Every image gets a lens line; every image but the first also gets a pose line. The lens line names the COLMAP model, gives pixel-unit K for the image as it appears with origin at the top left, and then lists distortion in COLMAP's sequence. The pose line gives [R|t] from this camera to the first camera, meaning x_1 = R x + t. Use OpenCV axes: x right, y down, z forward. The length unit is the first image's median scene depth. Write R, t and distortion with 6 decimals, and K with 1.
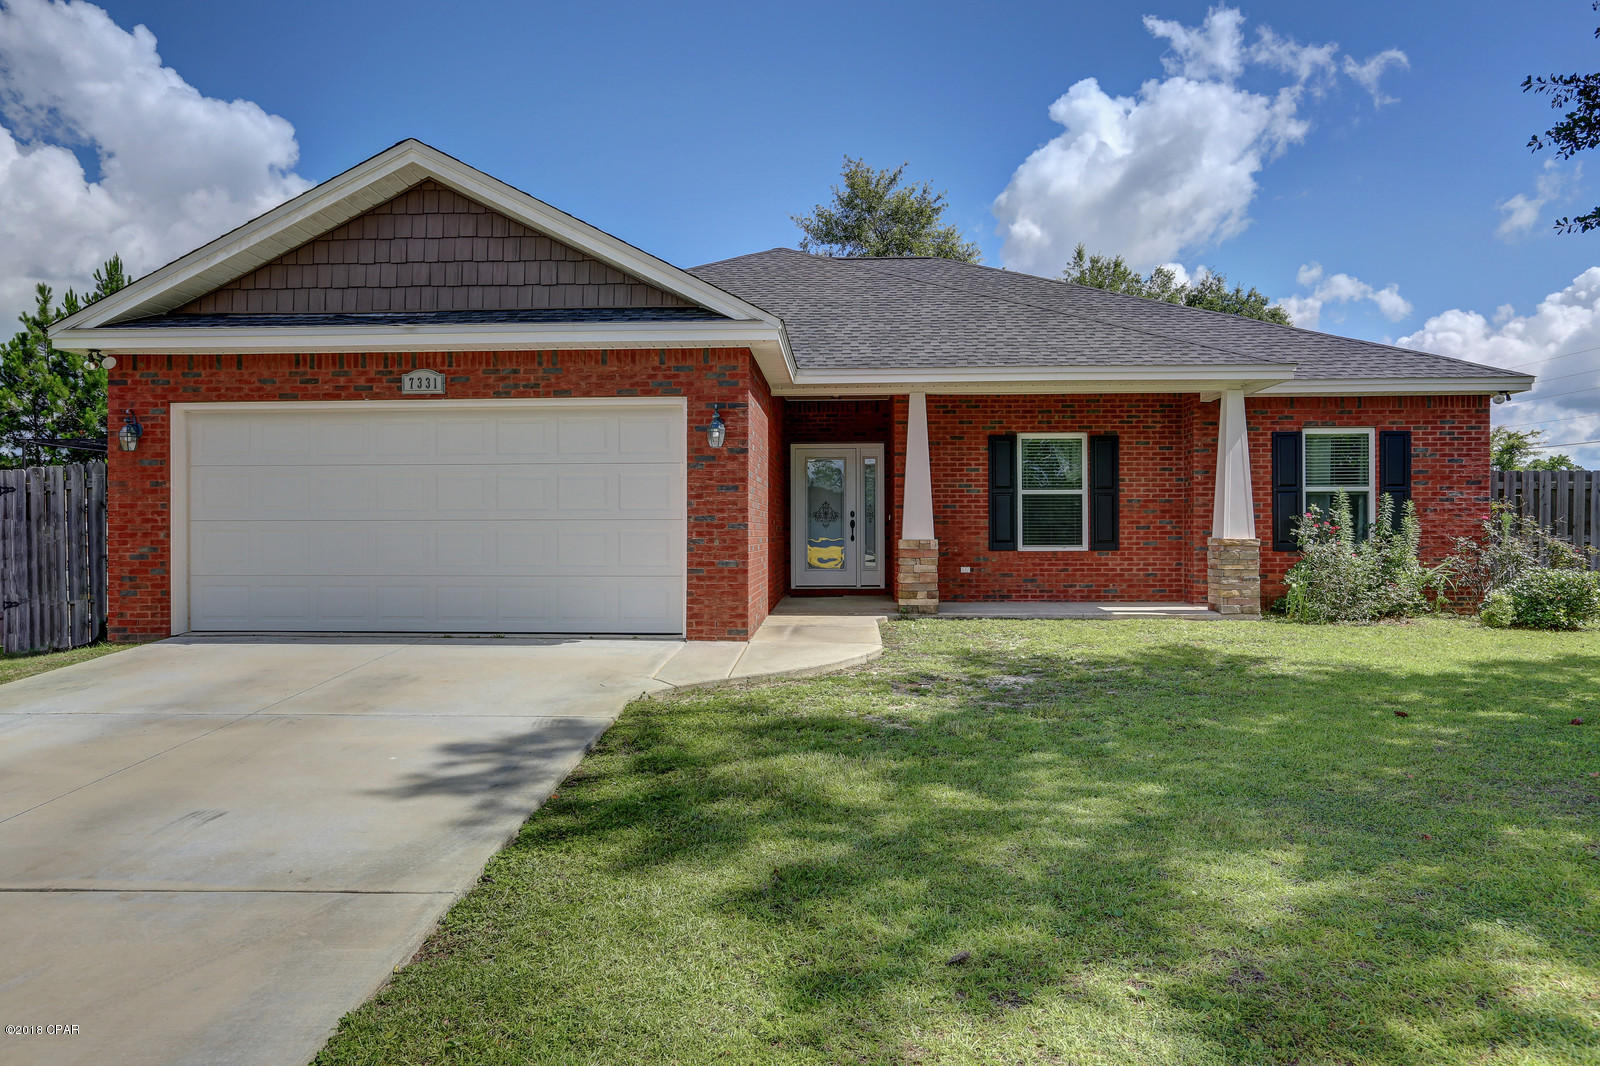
lens RADIAL K [[1004.0, 0, 799.8], [0, 1004.0, 531.1], [0, 0, 1]] dist [-0.012474, 0.005936]
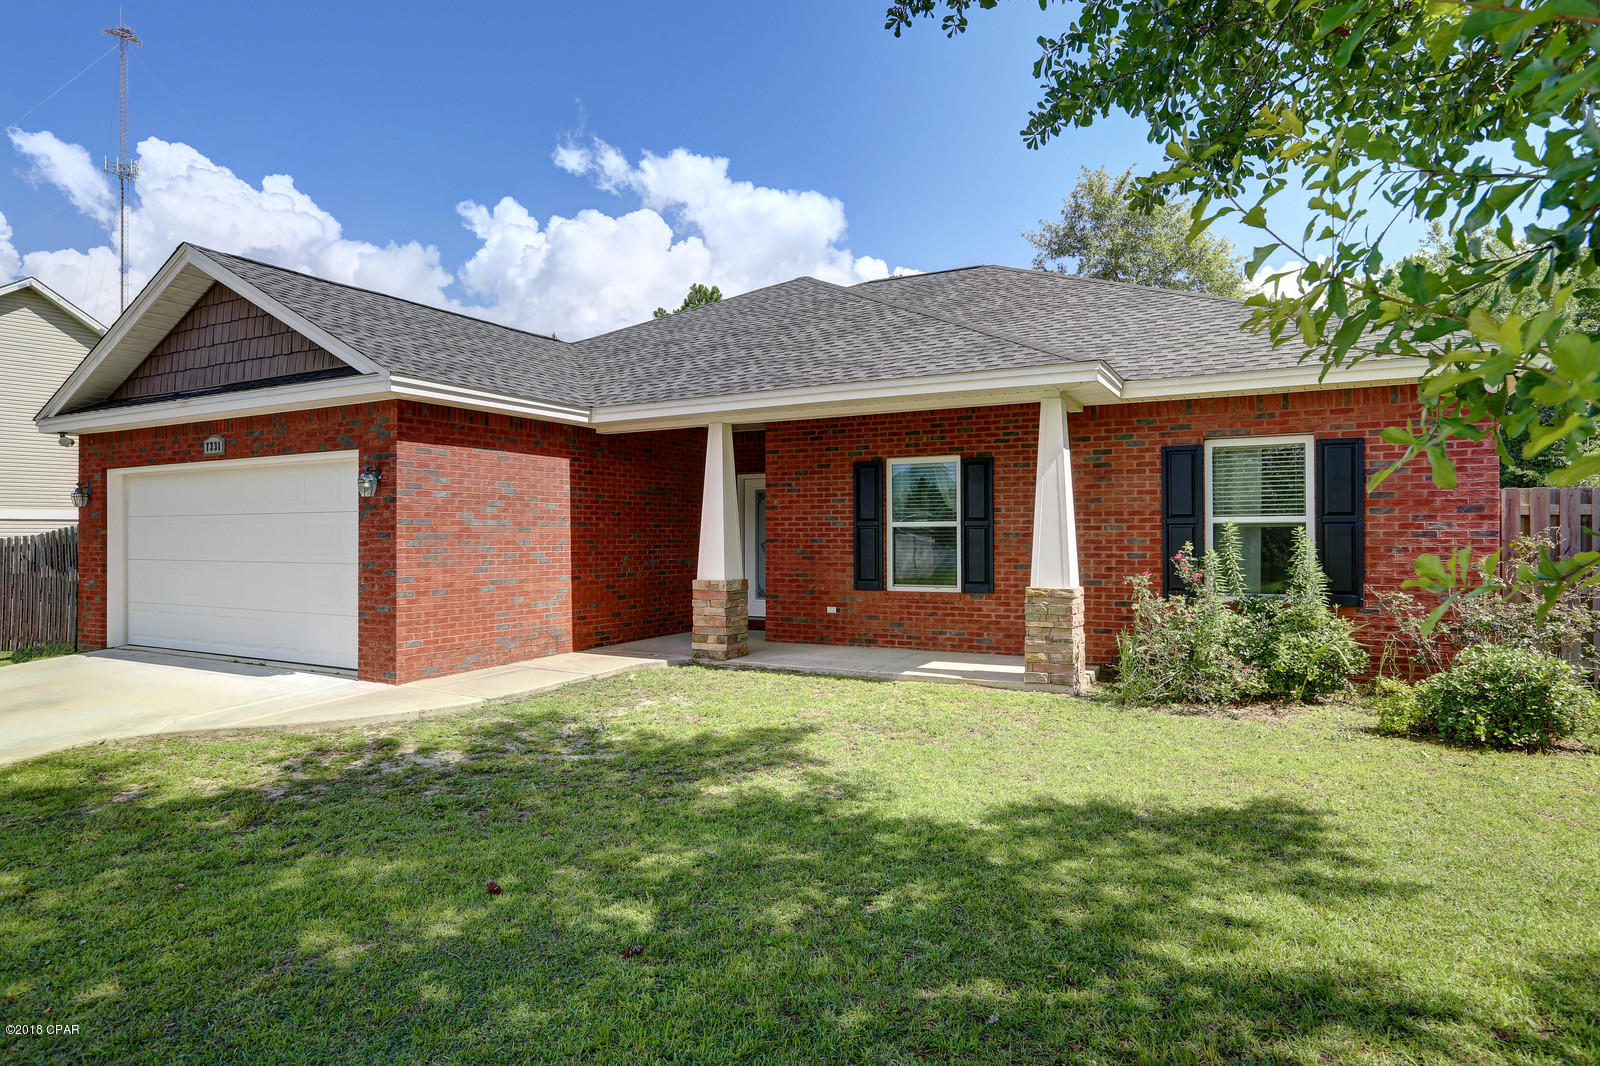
lens RADIAL K [[901.1, 0, 792.1], [0, 901.1, 527.1], [0, 0, 1]] dist [-0.028017, 0.002653]
pose [[0.901712, -0.005182, -0.432306, 0.686062], [0.001298, 0.999956, -0.009278, -0.041317], [0.432335, 0.007805, 0.901679, 0.339241]]
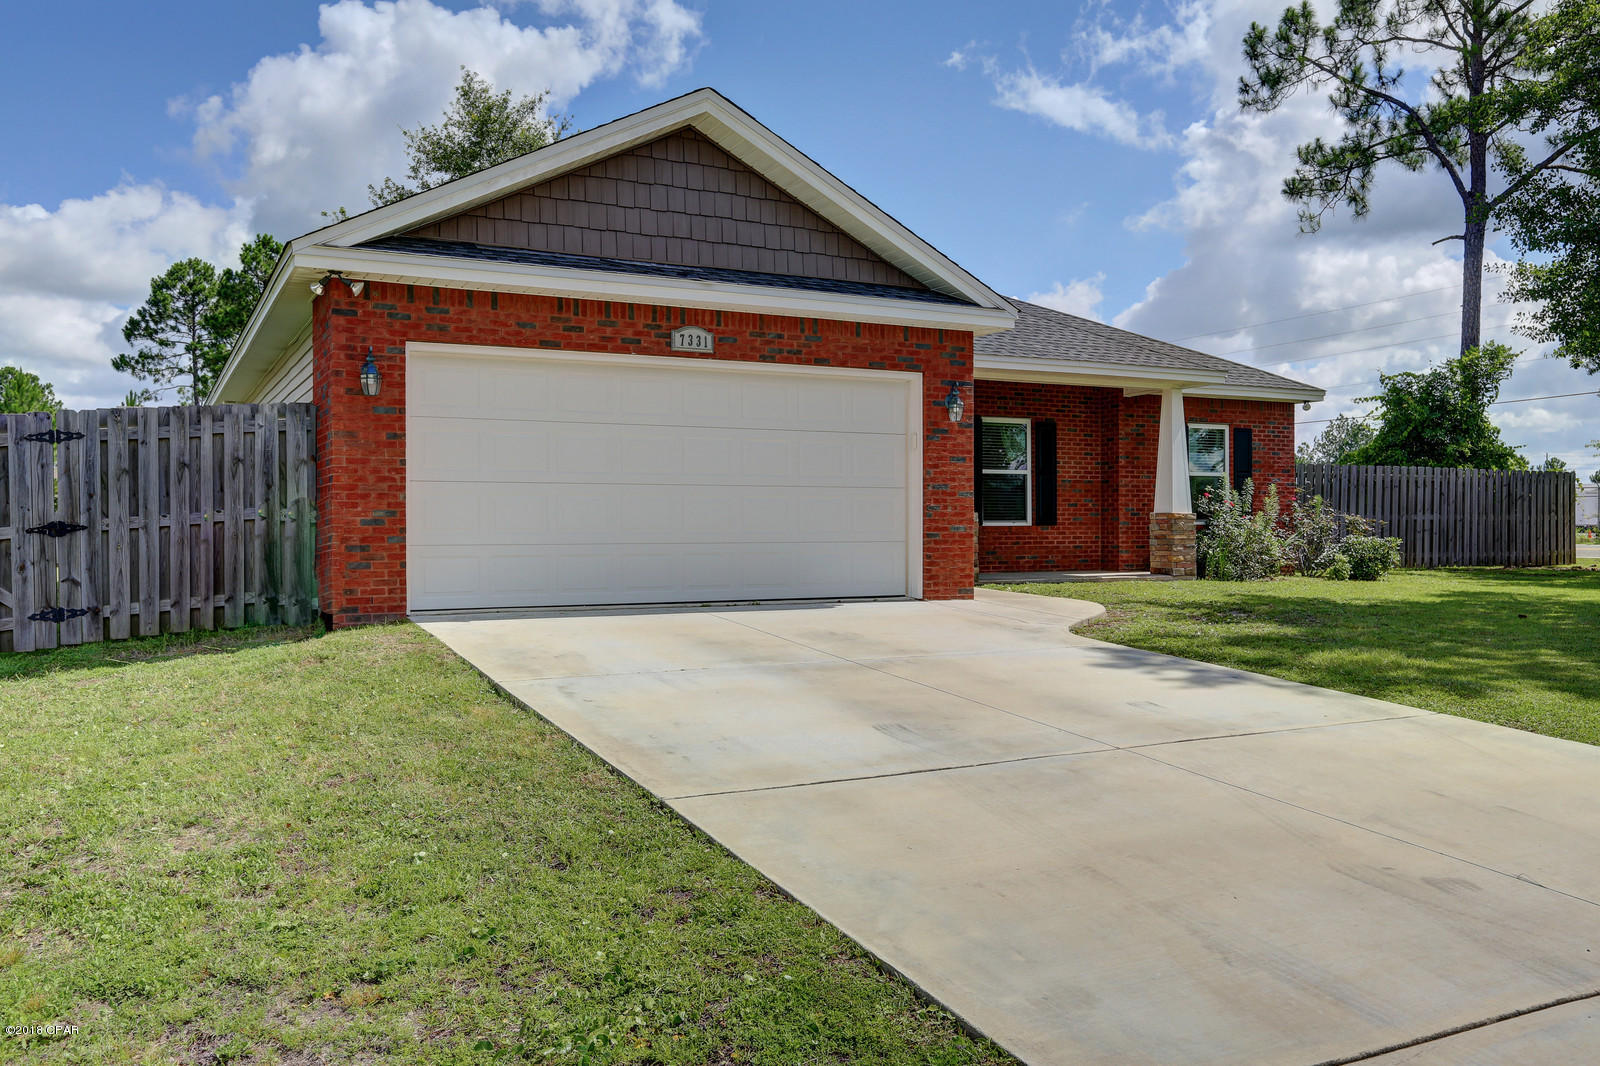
lens RADIAL K [[1270.7, 0, 805.1], [0, 1270.7, 539.1], [0, 0, 1]] dist [-0.032489, 0.002573]
pose [[0.860988, -0.004572, 0.508605, -0.888499], [0.000048, 0.999960, 0.008908, 0.030500], [-0.508626, -0.007646, 0.860954, -0.099315]]
